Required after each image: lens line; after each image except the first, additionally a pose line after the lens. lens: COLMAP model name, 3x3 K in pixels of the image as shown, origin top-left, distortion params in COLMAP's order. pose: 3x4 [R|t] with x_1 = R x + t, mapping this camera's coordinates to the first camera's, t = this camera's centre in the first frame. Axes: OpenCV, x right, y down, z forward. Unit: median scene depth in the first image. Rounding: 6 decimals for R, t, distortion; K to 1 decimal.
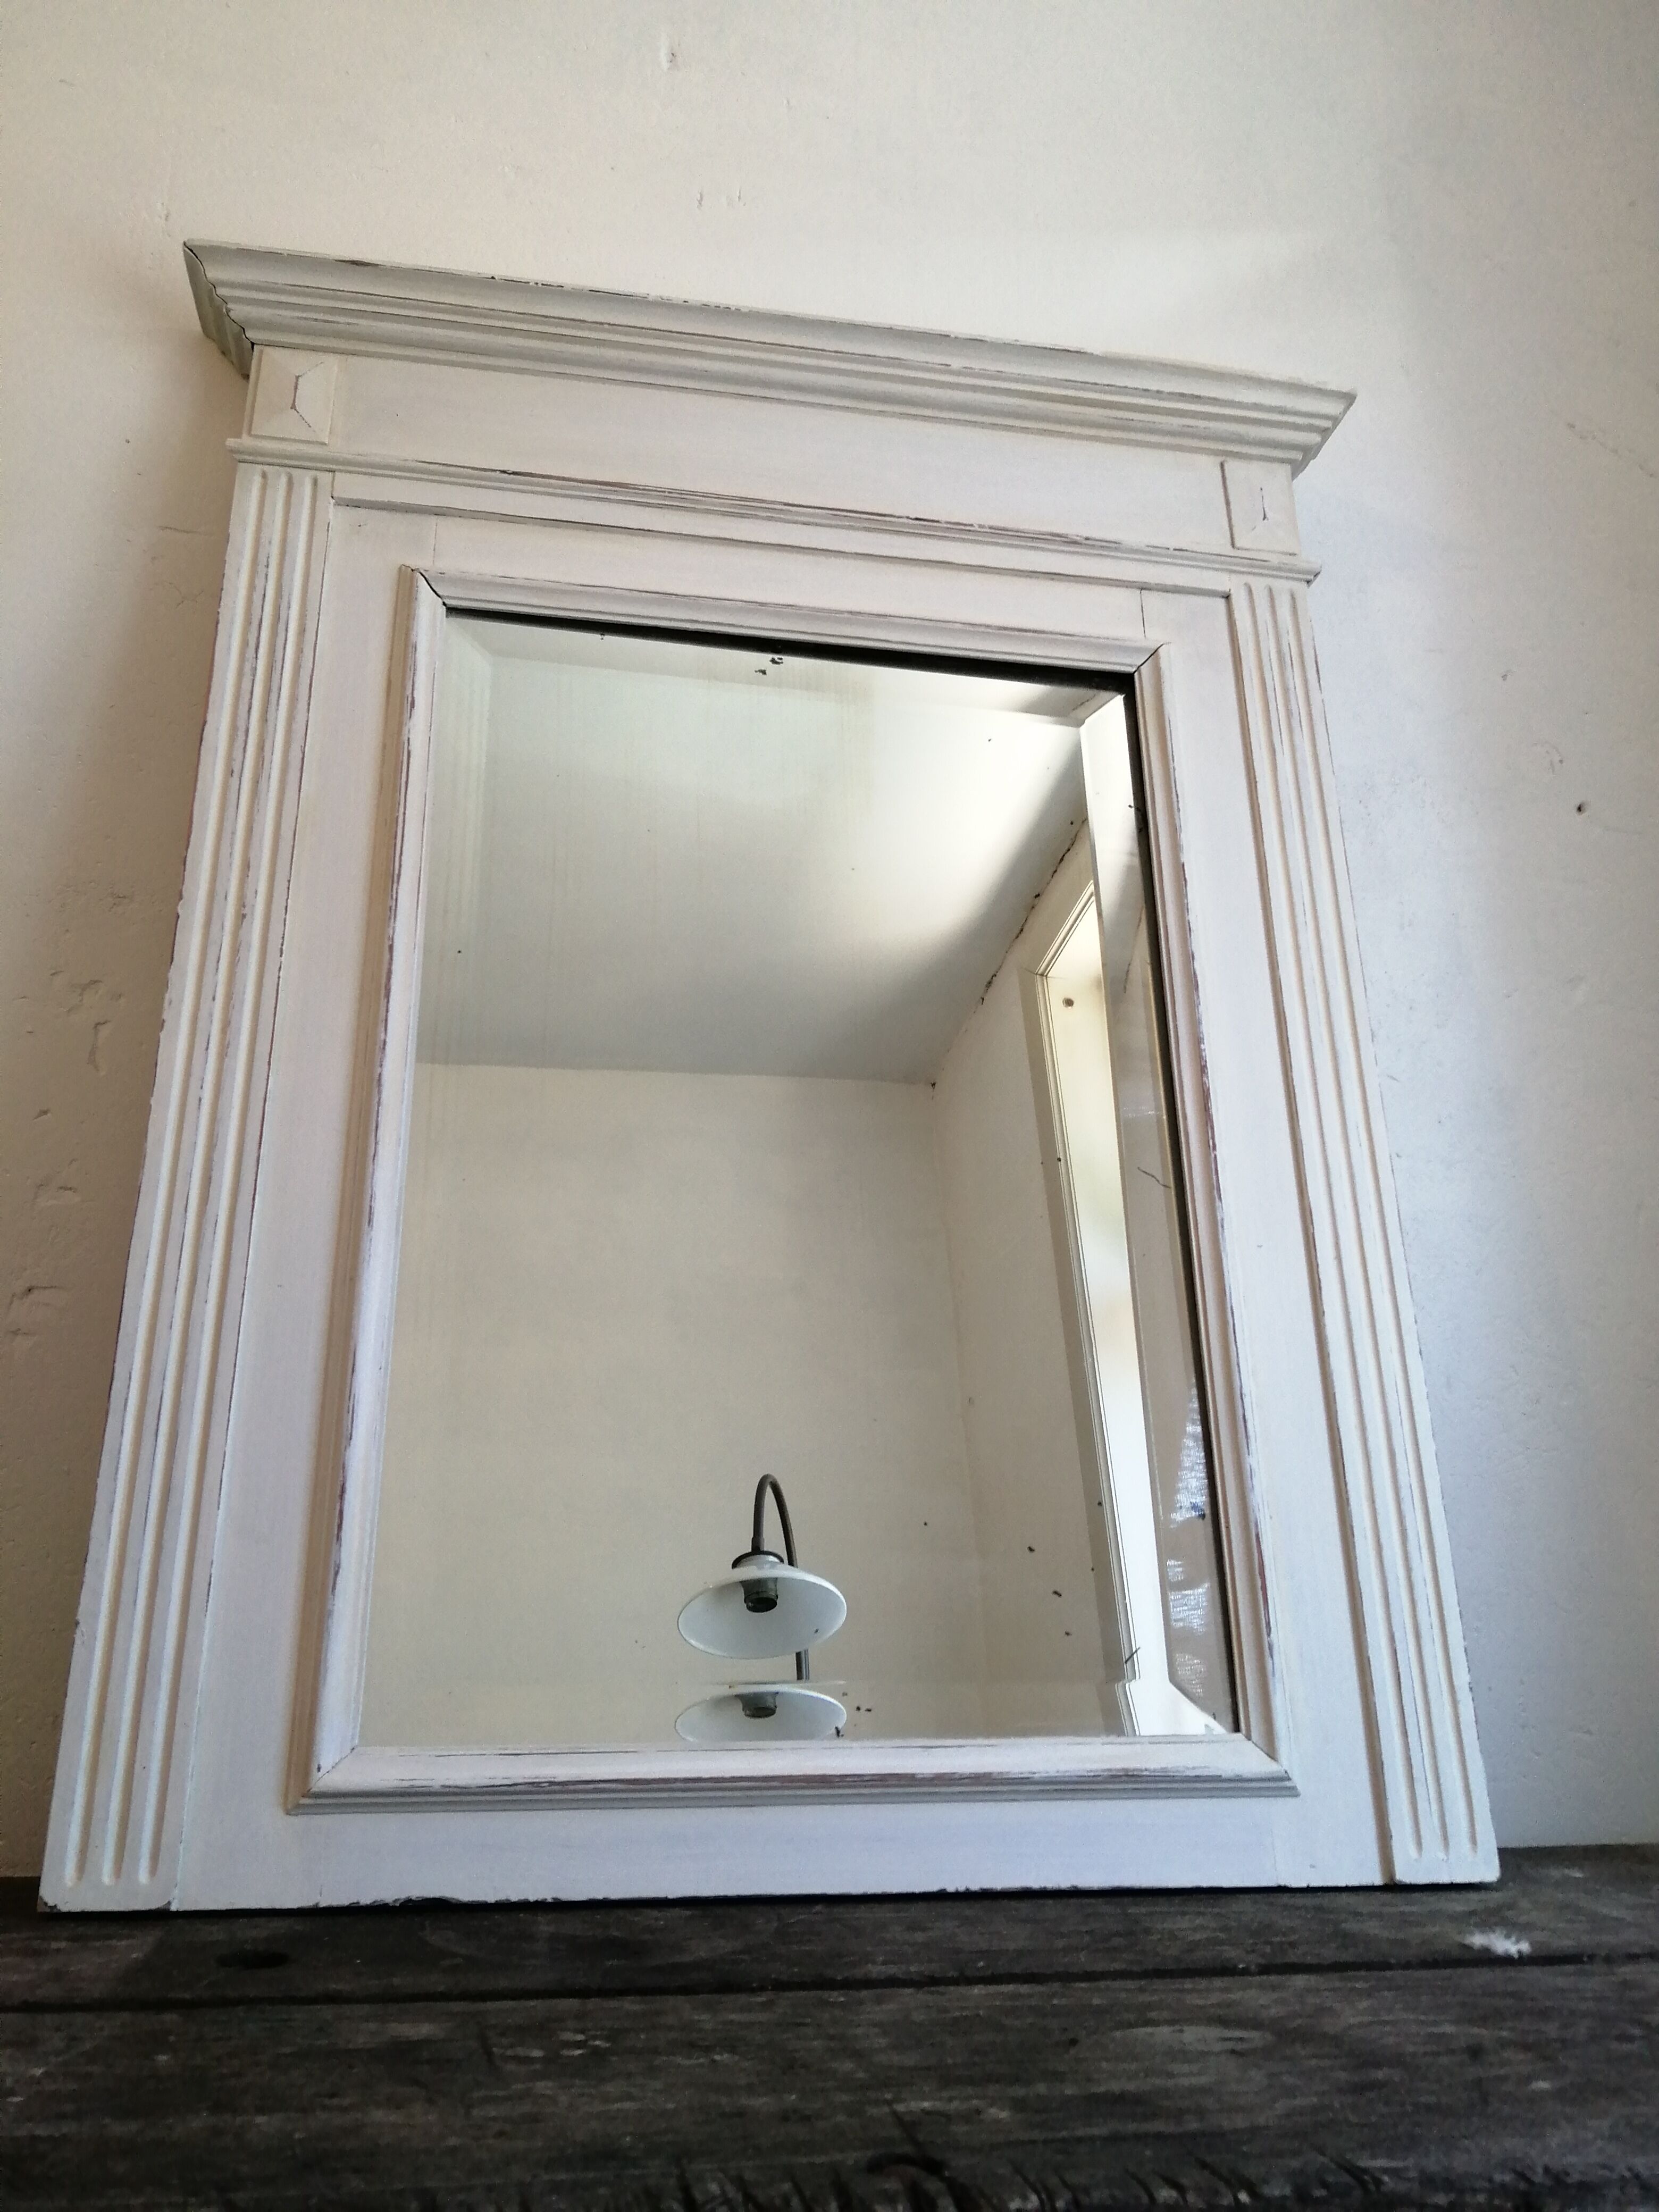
lens RADIAL K [[1729.6, 0, 806.6], [0, 1729.6, 1099.7], [0, 0, 1]] dist [0.032365, -0.079092]
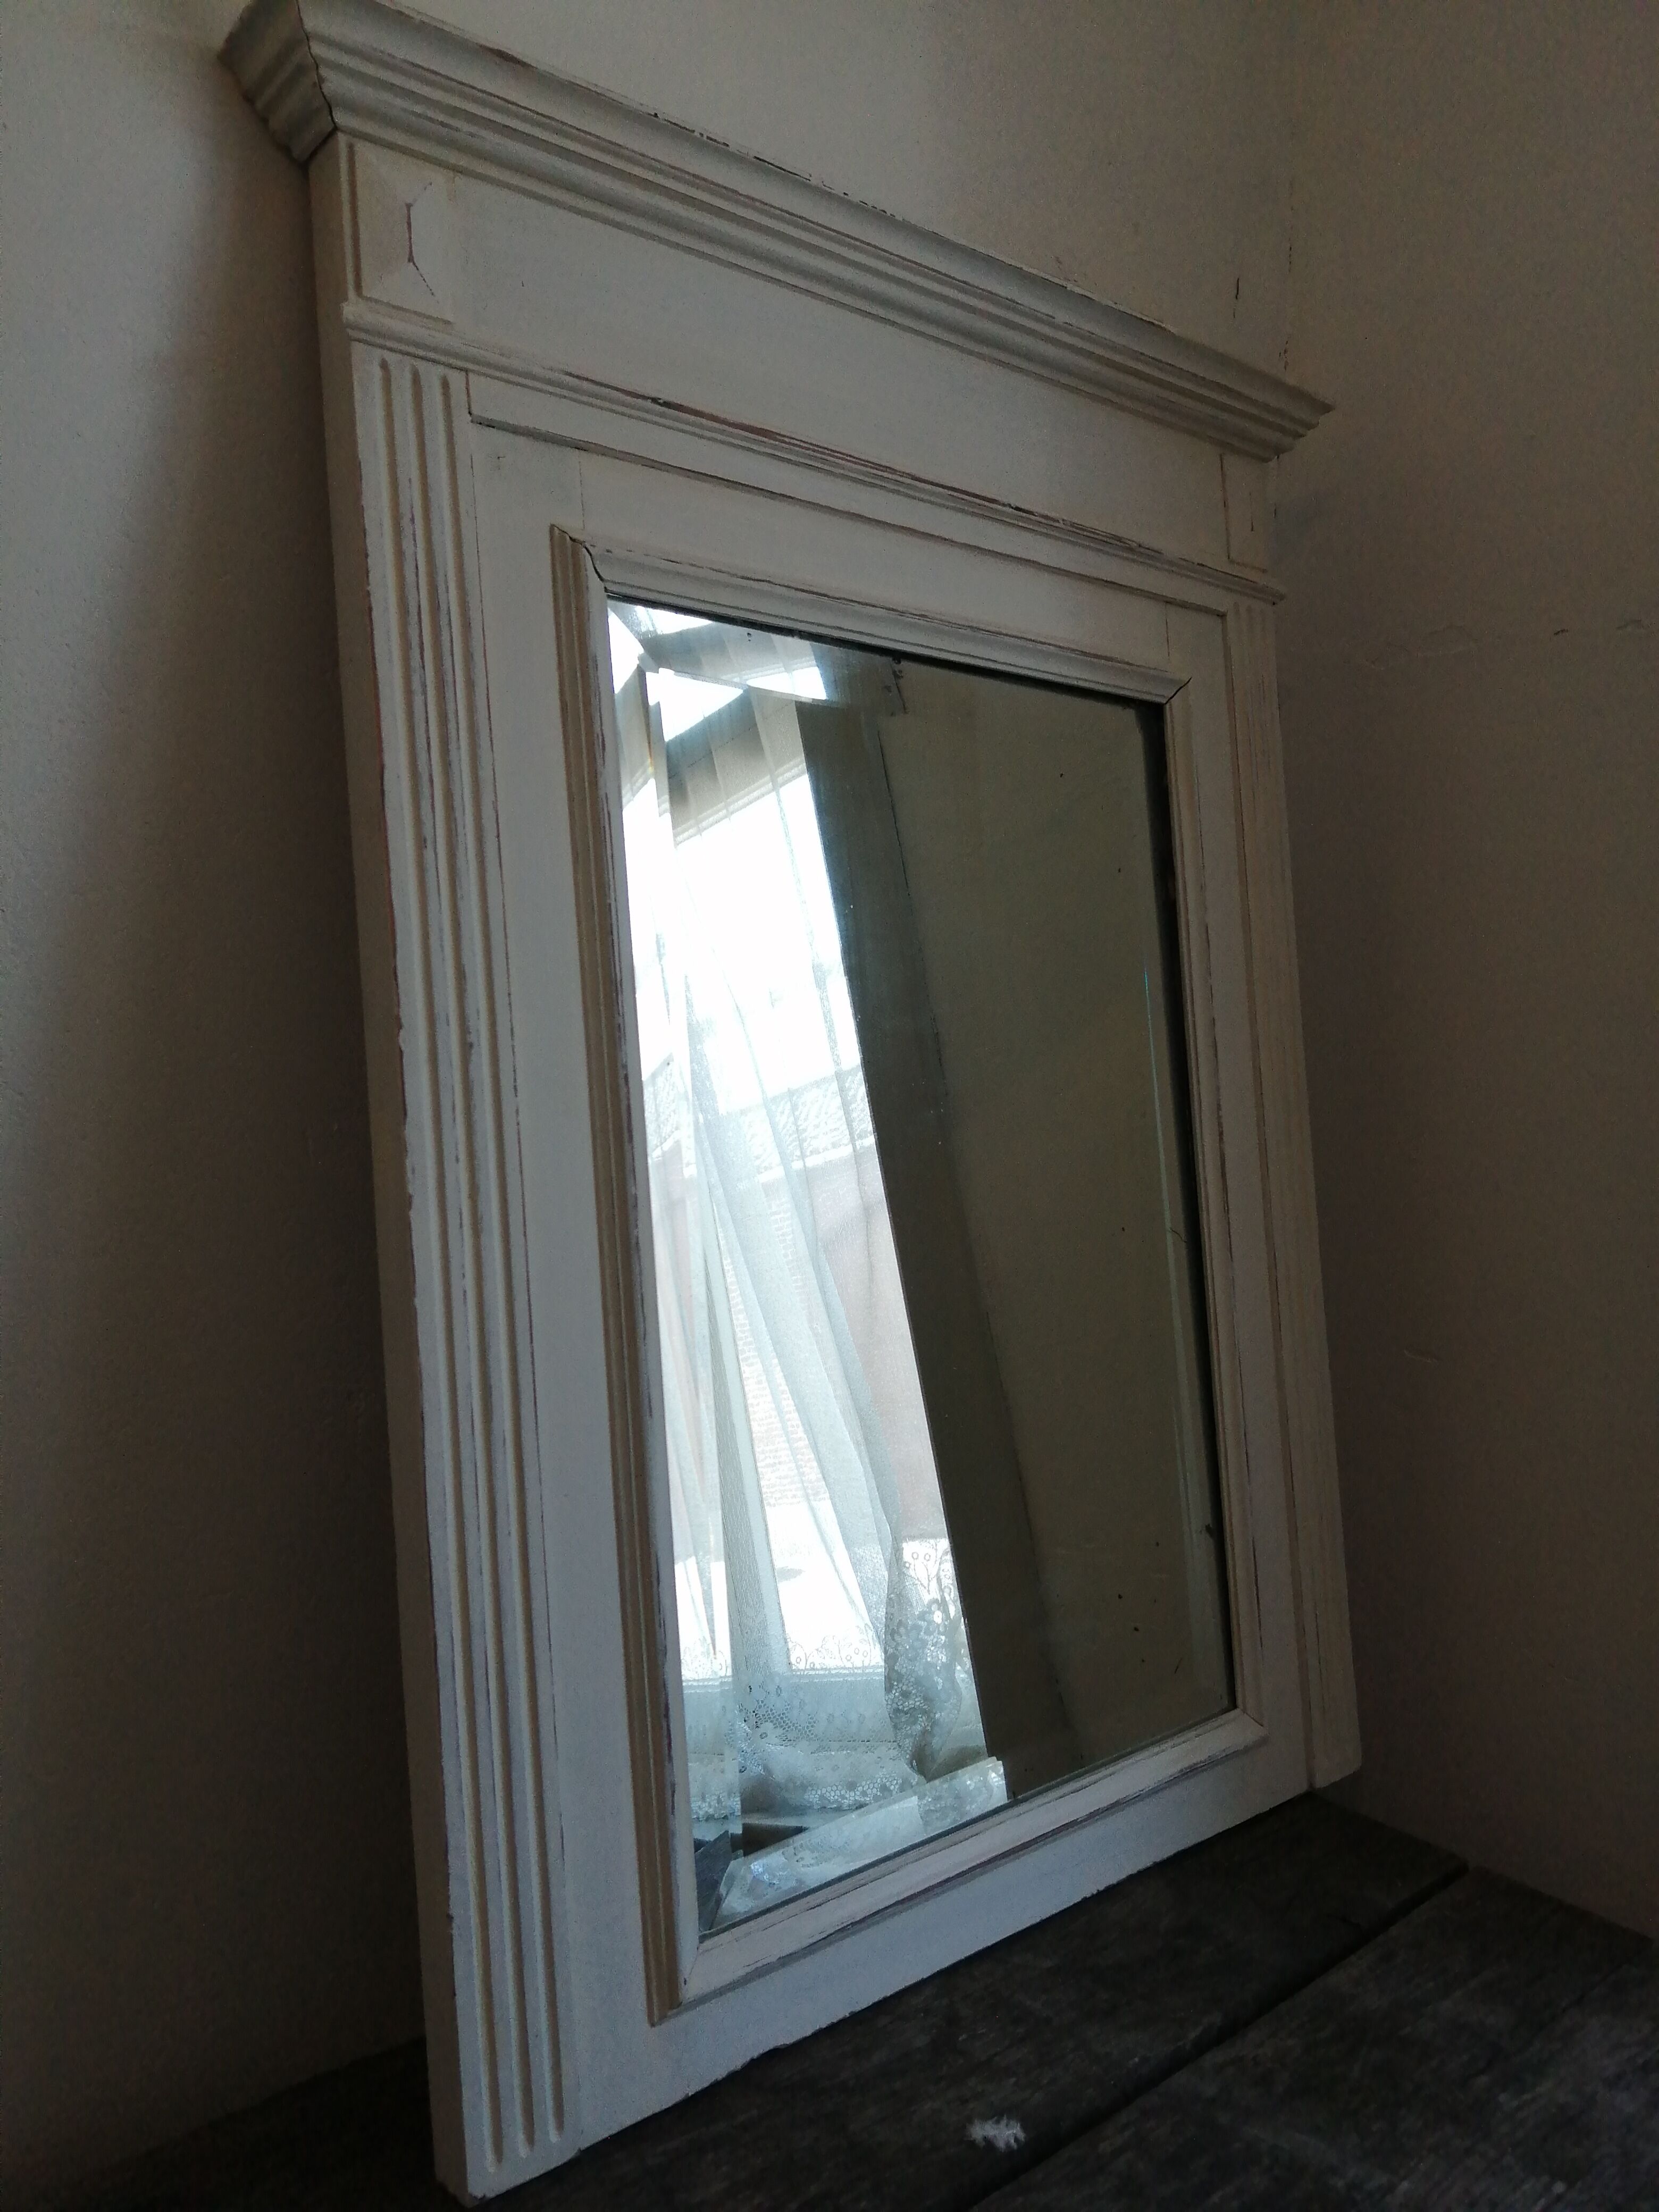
lens RADIAL K [[1756.3, 0, 831.2], [0, 1756.3, 1091.6], [0, 0, 1]] dist [0.049902, -0.107065]
pose [[0.853688, -0.017284, 0.520498, -0.571550], [-0.150382, 0.948692, 0.278150, -0.319926], [-0.498600, -0.315727, 0.807288, 0.218270]]
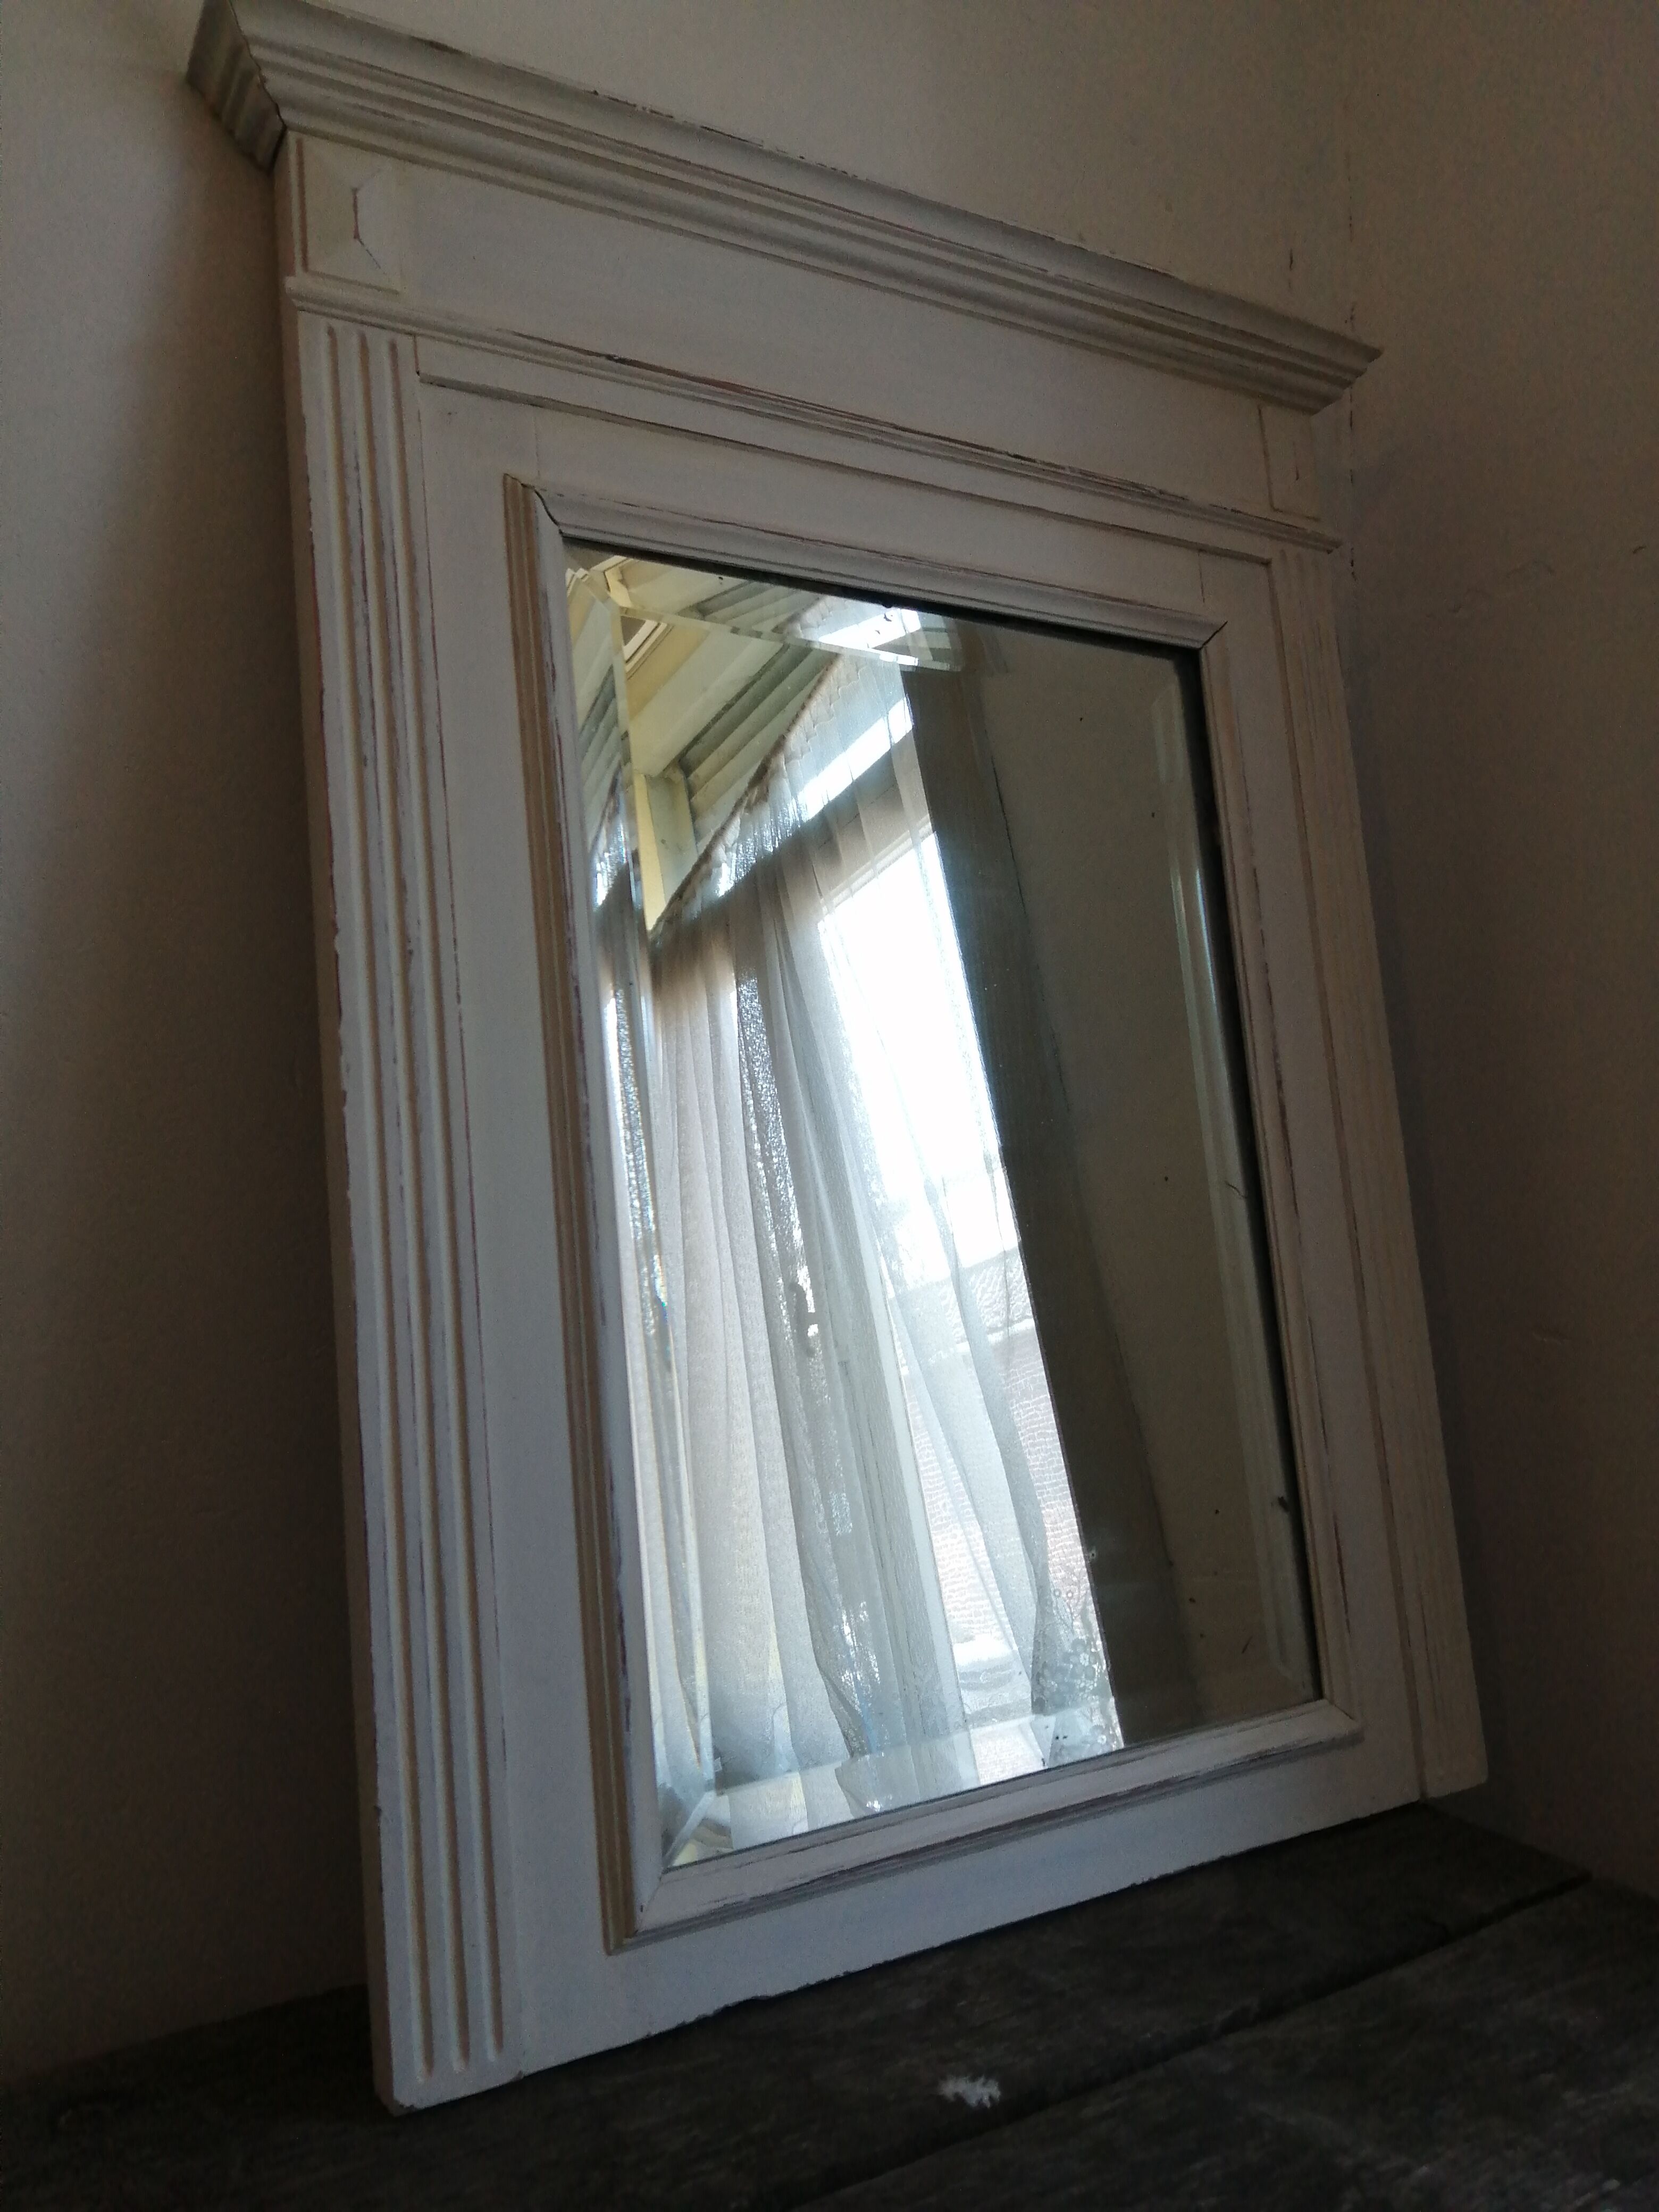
lens RADIAL K [[1756.3, 0, 831.2], [0, 1756.3, 1091.6], [0, 0, 1]] dist [0.049902, -0.107065]
pose [[0.929446, -0.012225, 0.368755, -0.420880], [-0.072390, 0.973983, 0.214748, -0.223391], [-0.361786, -0.226291, 0.904380, 0.122937]]
